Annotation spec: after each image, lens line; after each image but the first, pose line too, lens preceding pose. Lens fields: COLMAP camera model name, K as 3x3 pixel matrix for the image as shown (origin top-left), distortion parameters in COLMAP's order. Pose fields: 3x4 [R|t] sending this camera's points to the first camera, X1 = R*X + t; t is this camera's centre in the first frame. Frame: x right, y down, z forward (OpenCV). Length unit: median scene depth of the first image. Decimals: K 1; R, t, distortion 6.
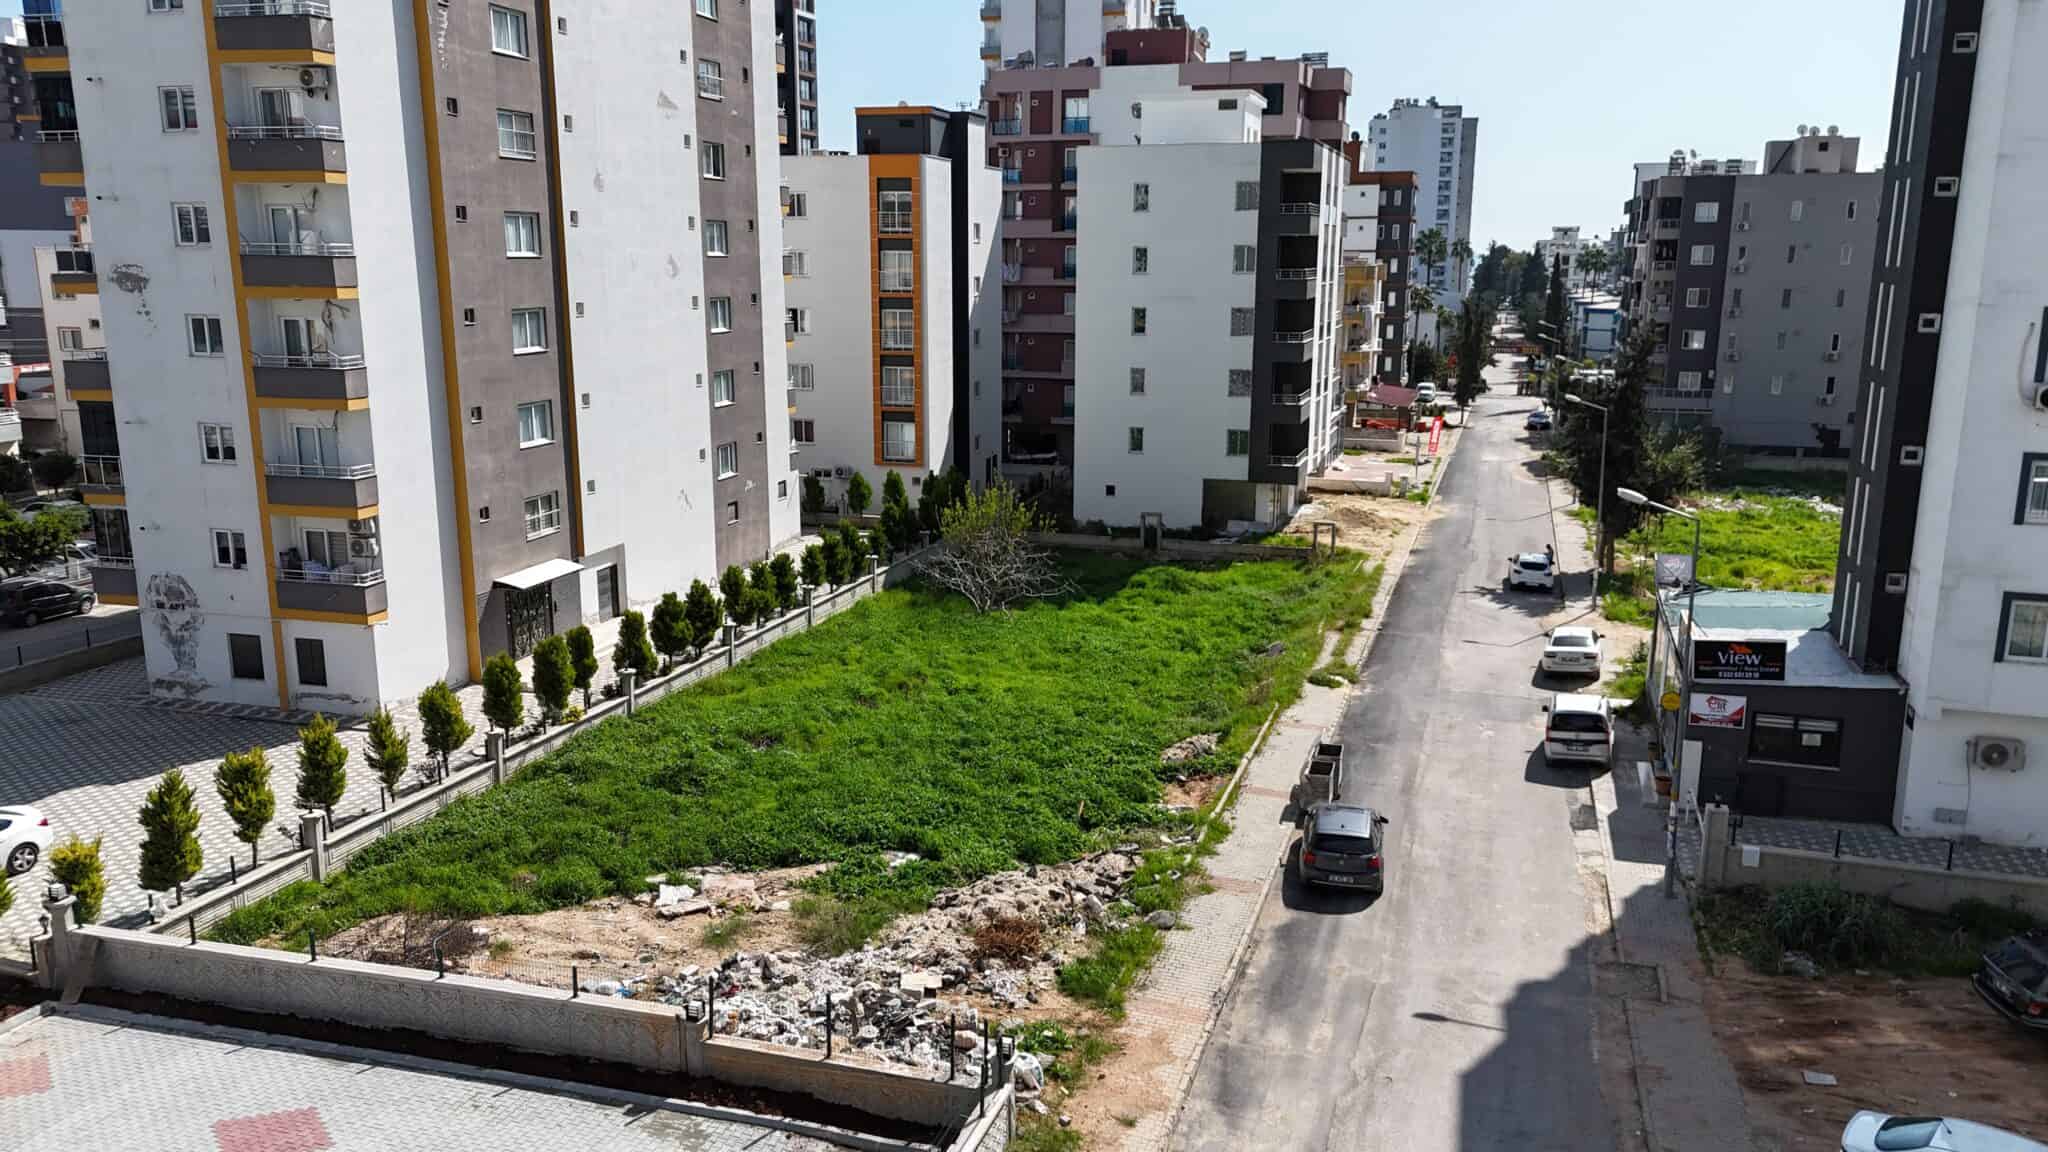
lens RADIAL K [[1507.0, 0, 1019.2], [0, 1507.0, 573.6], [0, 0, 1]] dist [0.084985, -0.082036]
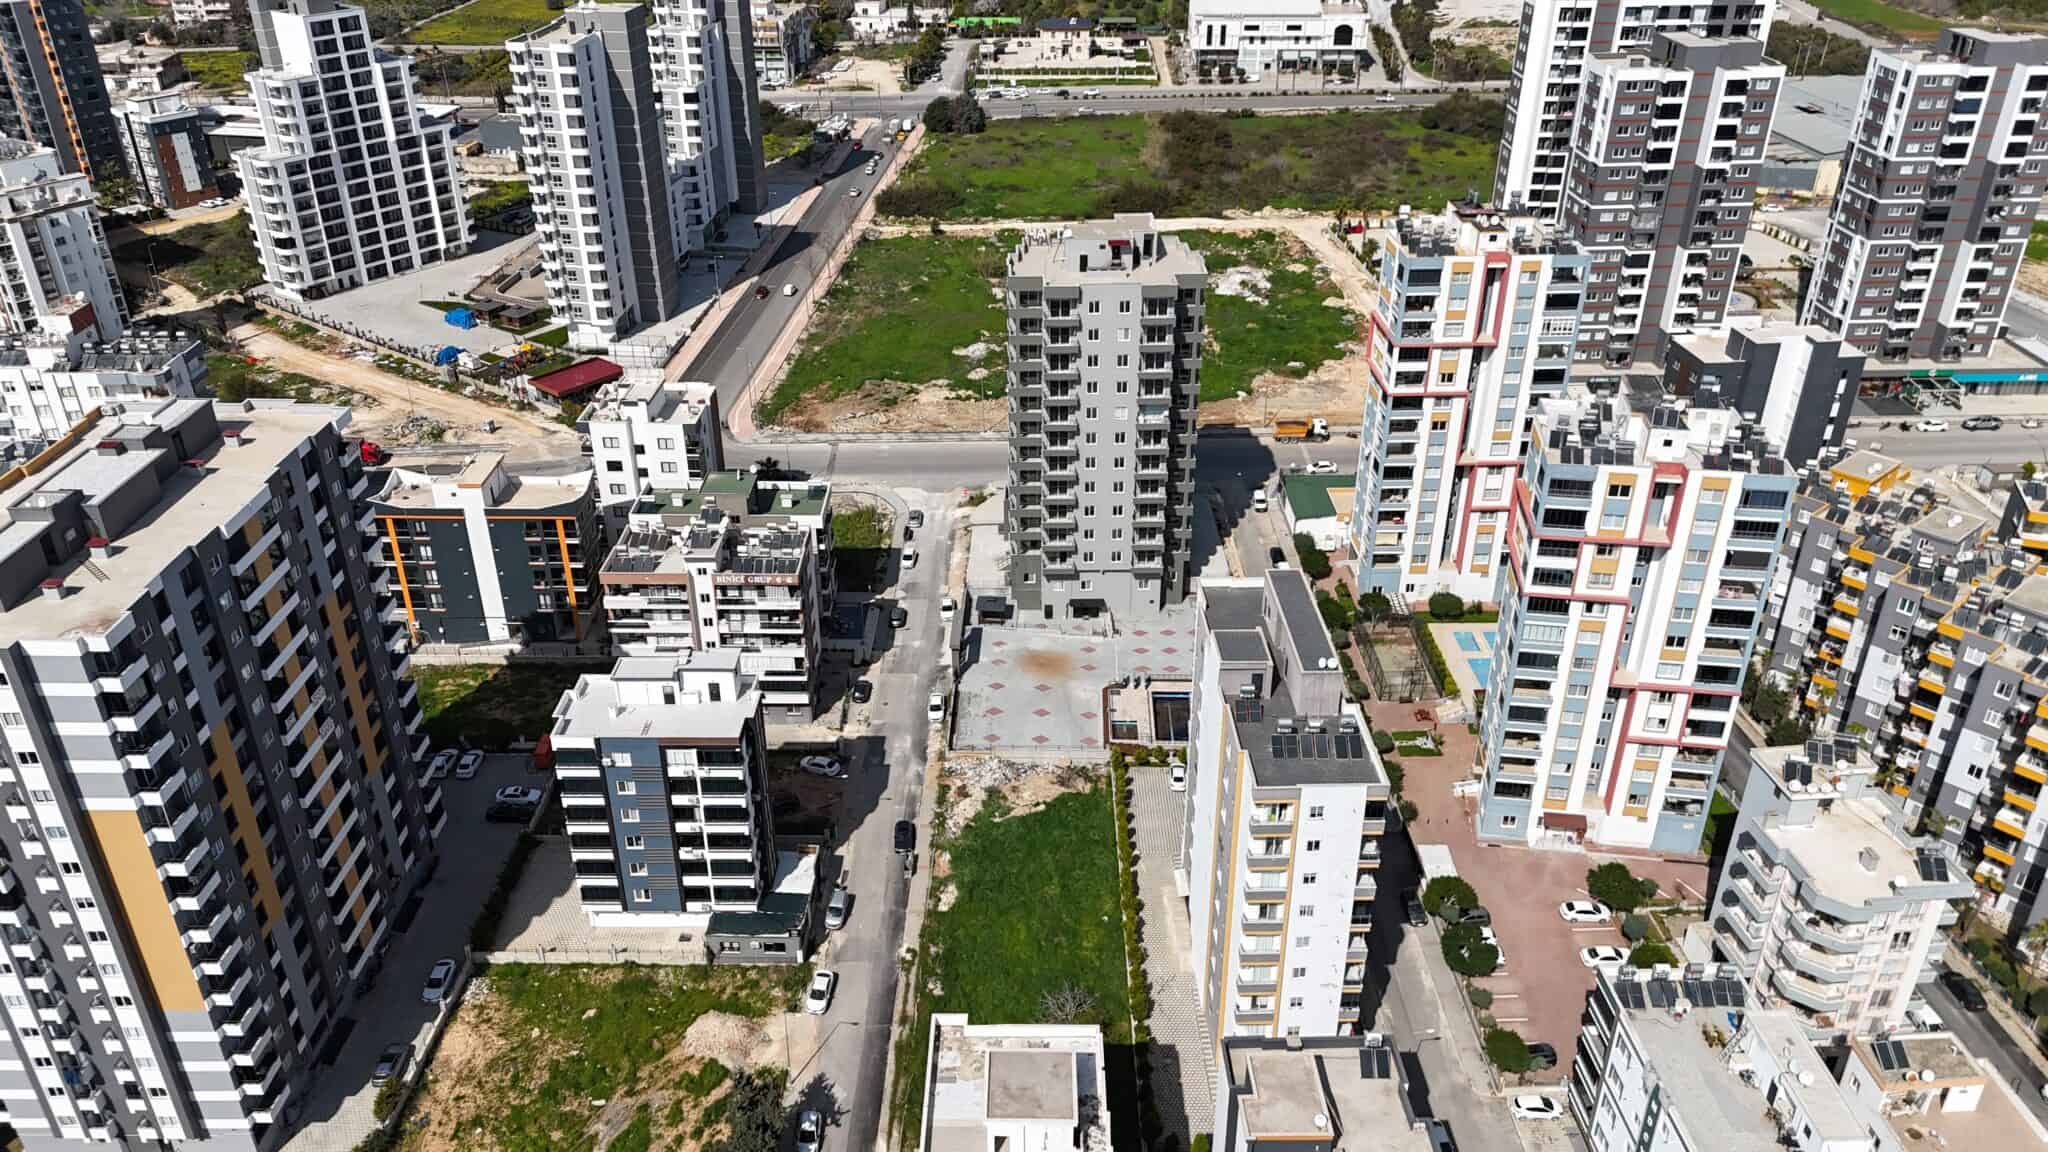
lens RADIAL K [[1507.0, 0, 1019.2], [0, 1507.0, 573.6], [0, 0, 1]] dist [0.084985, -0.082036]
pose [[-0.957781, 0.140457, -0.250853, 0.735752], [-0.058779, 0.758438, 0.649090, -2.741993], [0.281425, 0.636431, -0.718161, 3.128948]]
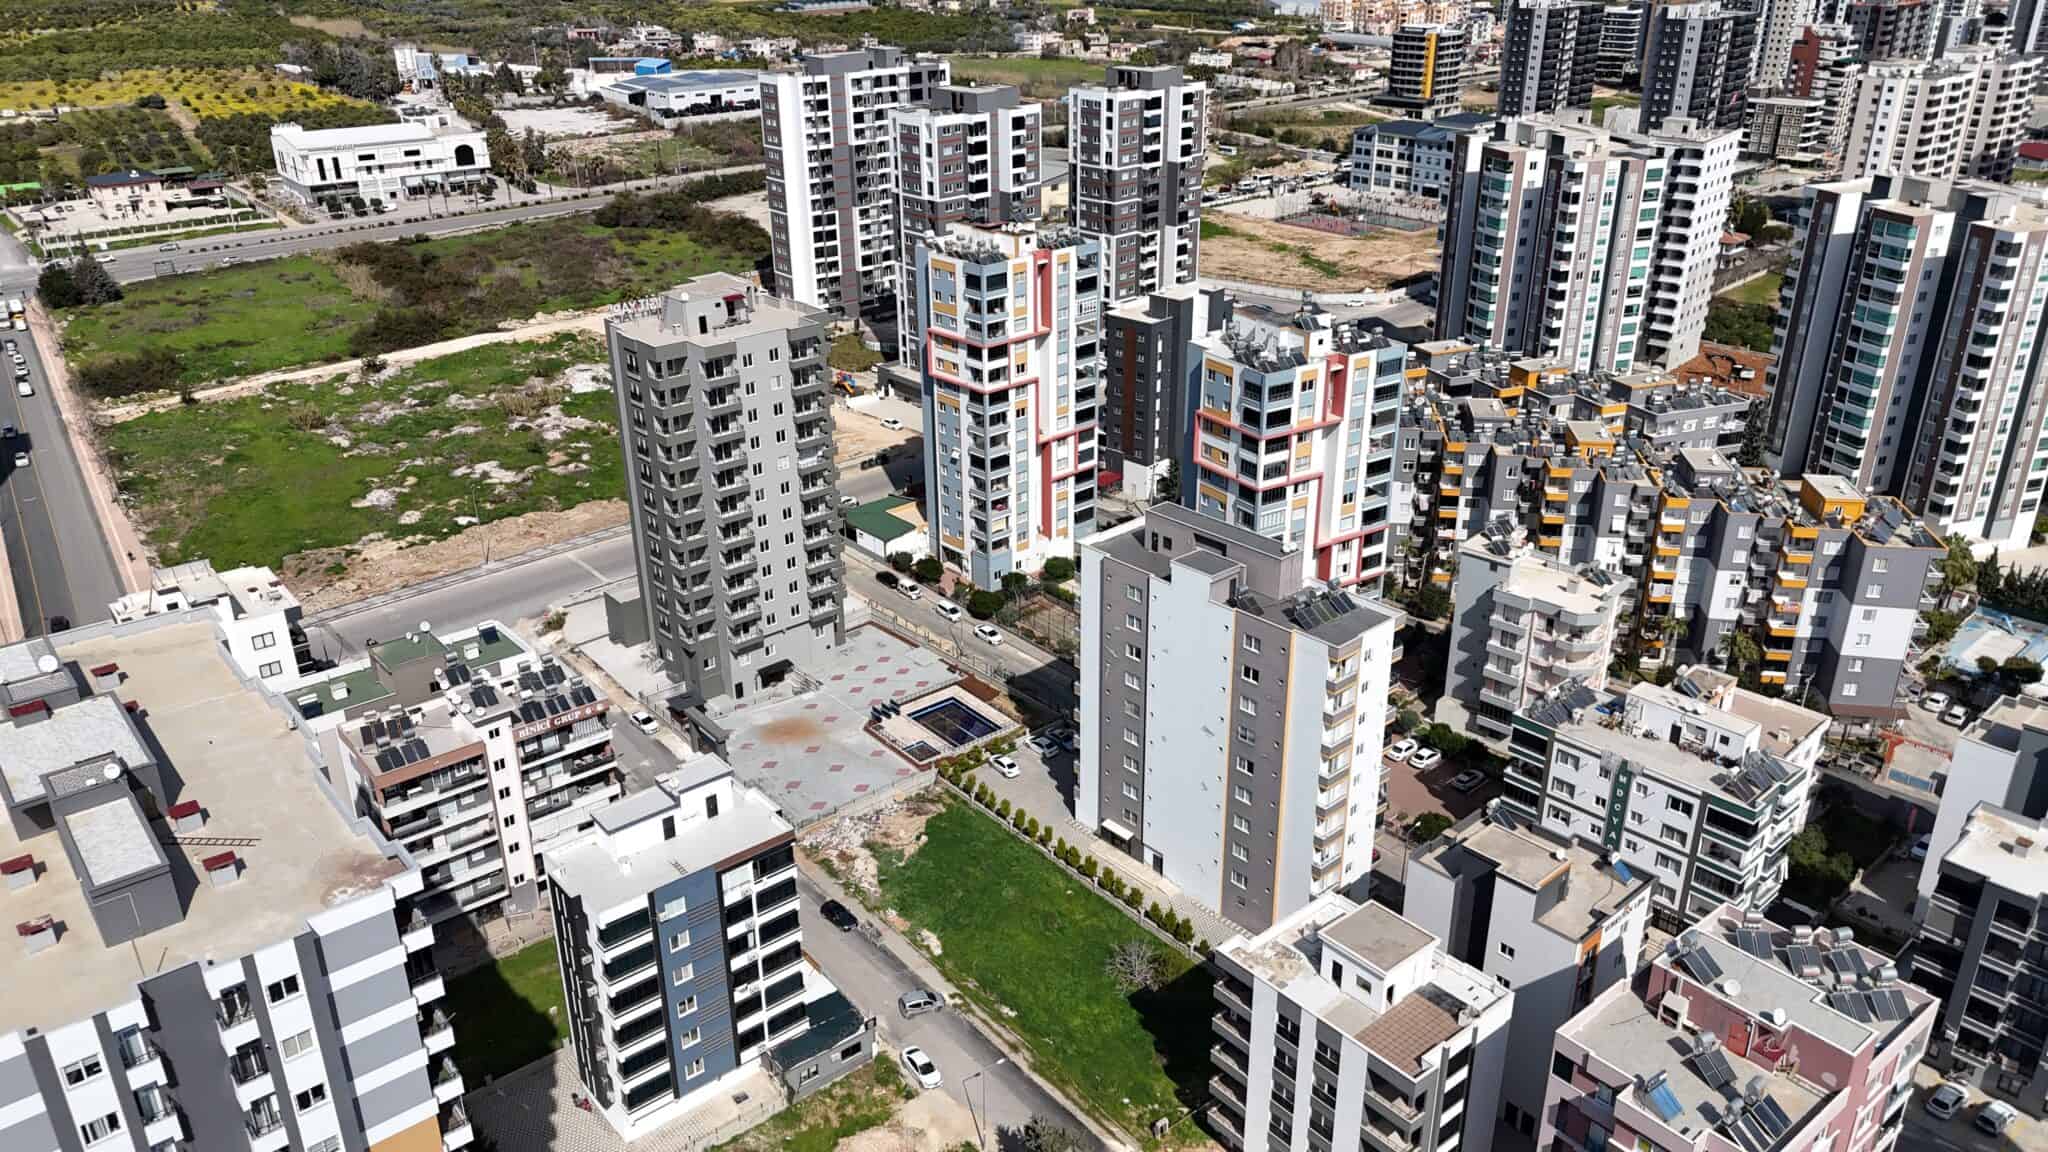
lens RADIAL K [[1503.6, 0, 1018.7], [0, 1503.6, 576.5], [0, 0, 1]] dist [0.085939, -0.079182]
pose [[-0.542825, 0.351969, -0.762534, 2.301600], [-0.165221, 0.845449, 0.507856, -2.320227], [0.823434, 0.401664, -0.400778, 2.224038]]
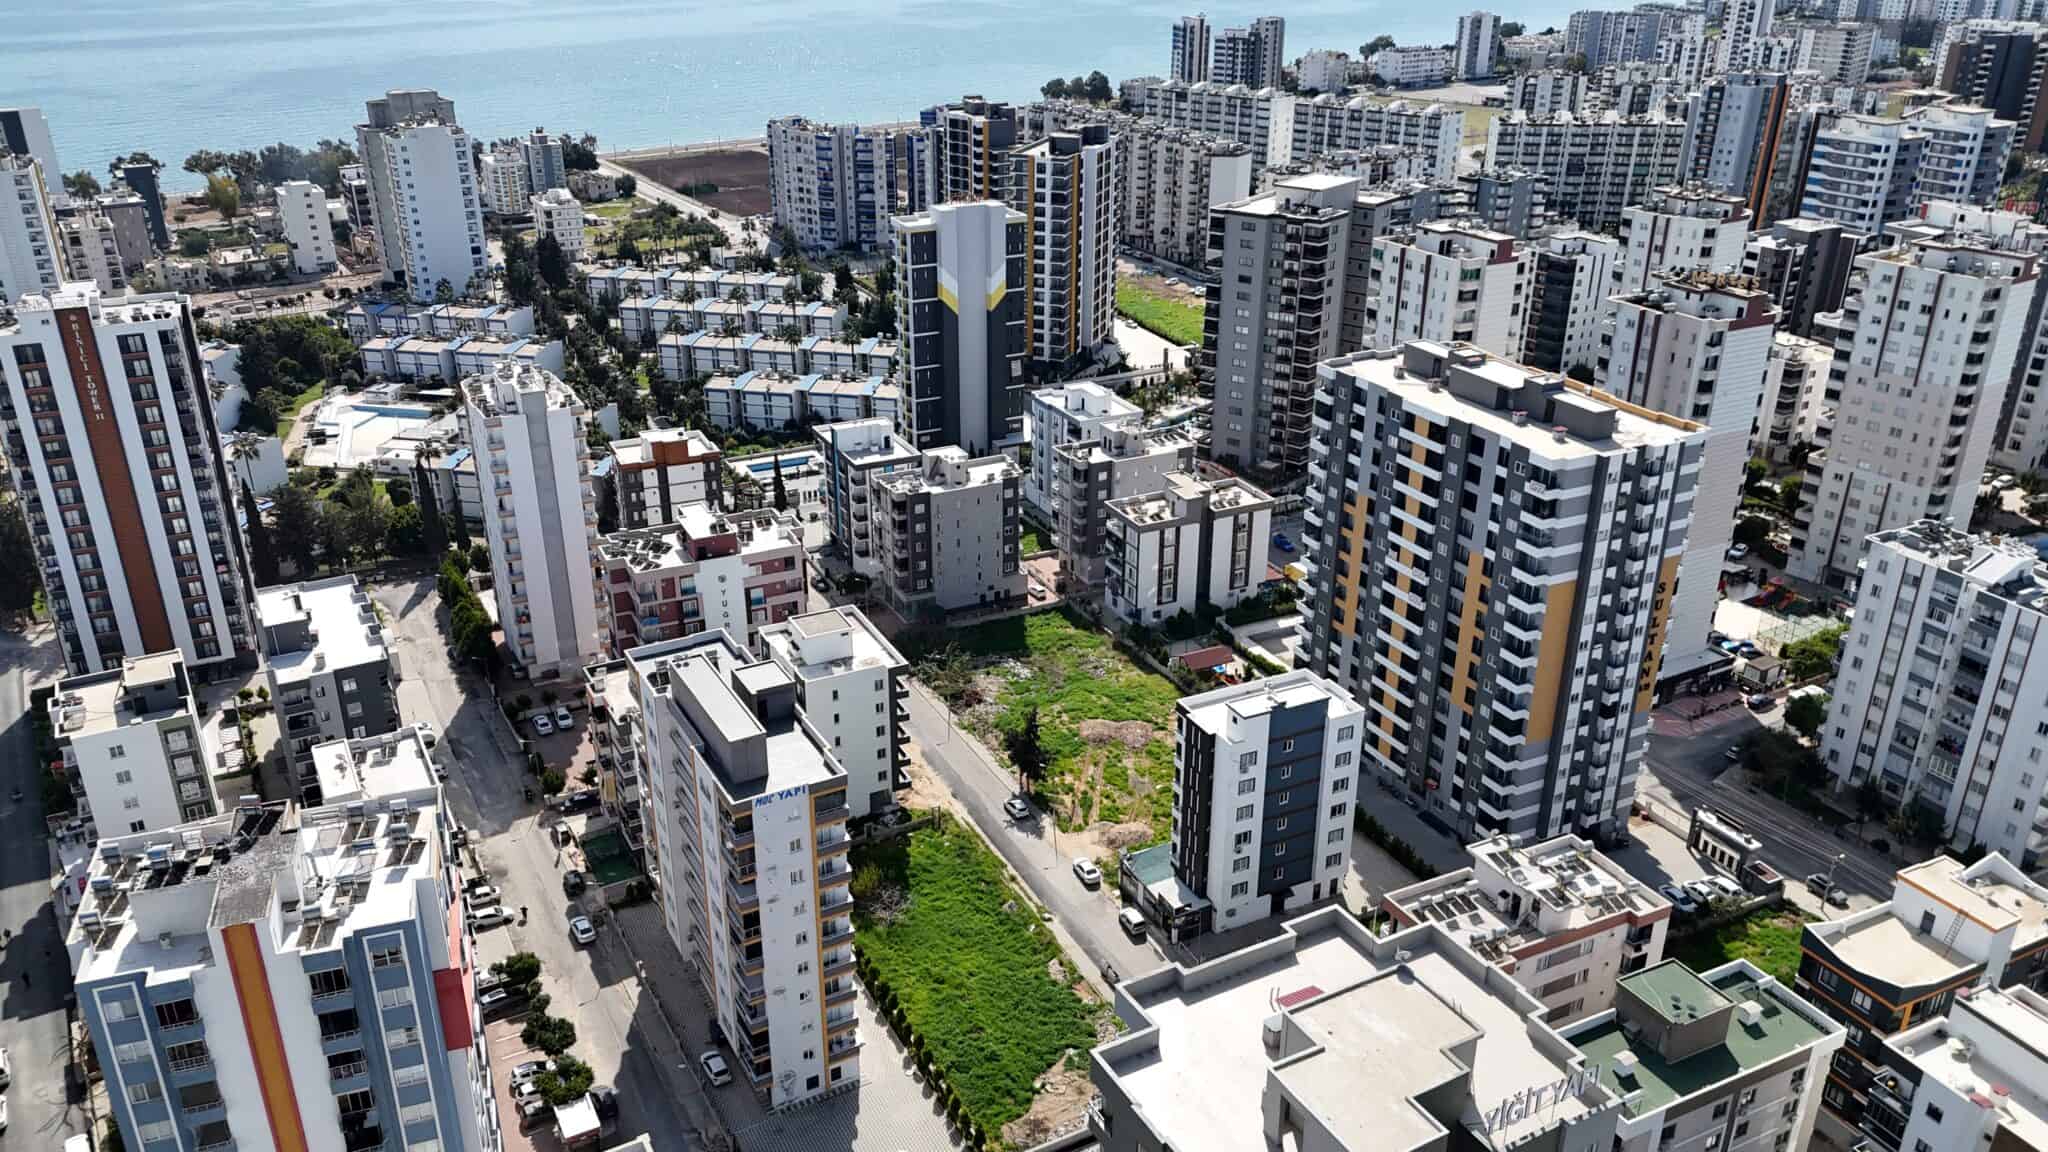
lens RADIAL K [[1504.9, 0, 1024.0], [0, 1504.9, 576.0], [0, 0, 1]] dist [0.113037, -0.135909]
pose [[0.717804, -0.284822, 0.635322, -1.974330], [0.144267, 0.953538, 0.264485, -1.753263], [-0.681135, -0.098193, 0.725544, -1.451412]]
